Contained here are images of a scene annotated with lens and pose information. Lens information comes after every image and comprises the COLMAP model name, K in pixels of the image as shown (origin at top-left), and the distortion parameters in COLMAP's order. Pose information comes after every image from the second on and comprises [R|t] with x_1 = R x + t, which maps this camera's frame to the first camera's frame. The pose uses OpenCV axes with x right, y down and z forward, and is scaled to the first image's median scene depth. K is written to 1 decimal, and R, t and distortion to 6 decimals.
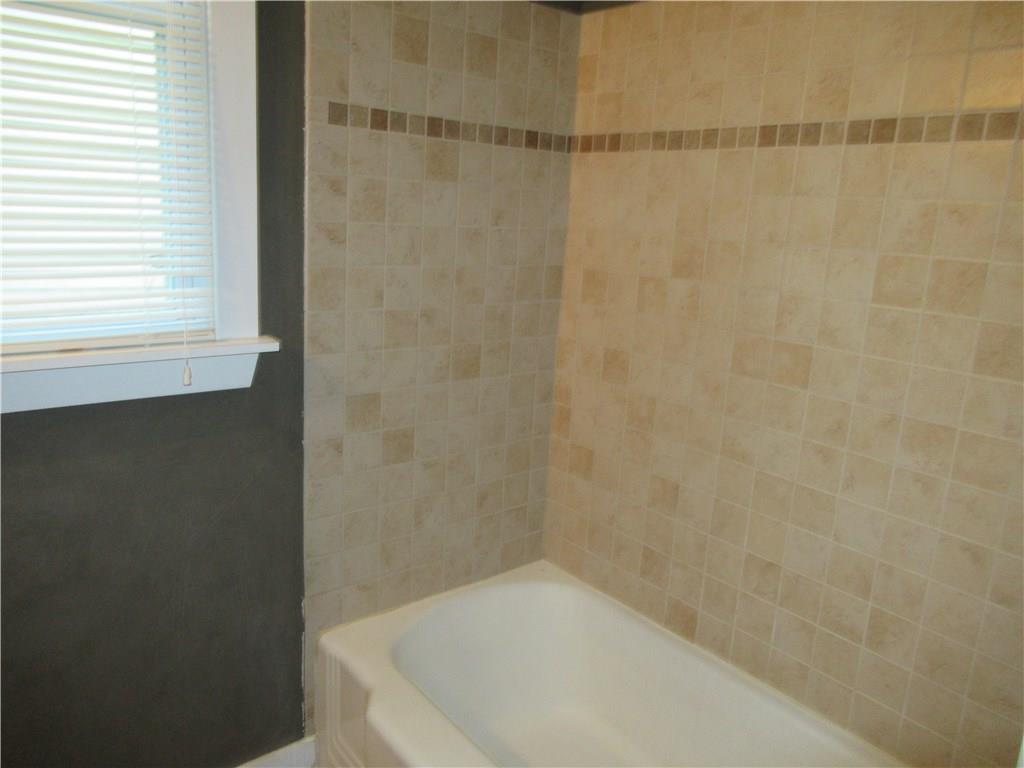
lens RADIAL K [[773.7, 0, 509.0], [0, 773.7, 383.7], [0, 0, 1]] dist [0.002780, 0.004952]
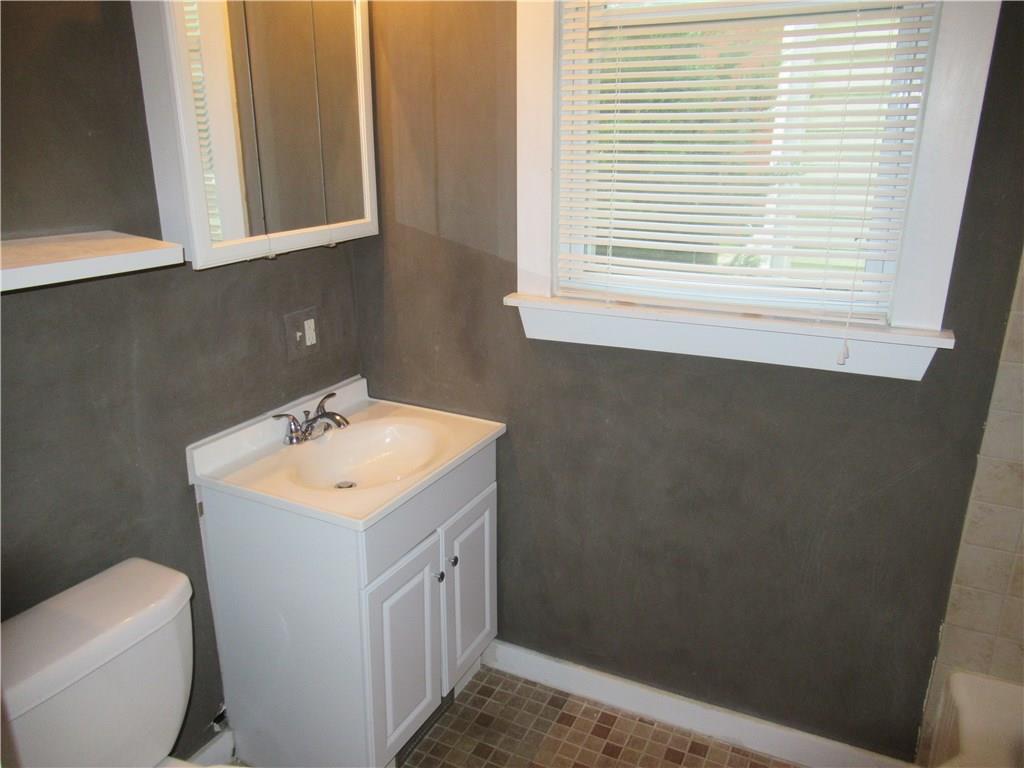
lens RADIAL K [[773.7, 0, 509.0], [0, 773.7, 383.7], [0, 0, 1]] dist [0.002780, 0.004952]
pose [[0.413020, 0.219208, -0.883947, 0.297343], [-0.179304, 0.971175, 0.157061, -0.051388], [0.892897, 0.093626, 0.440419, 0.132640]]
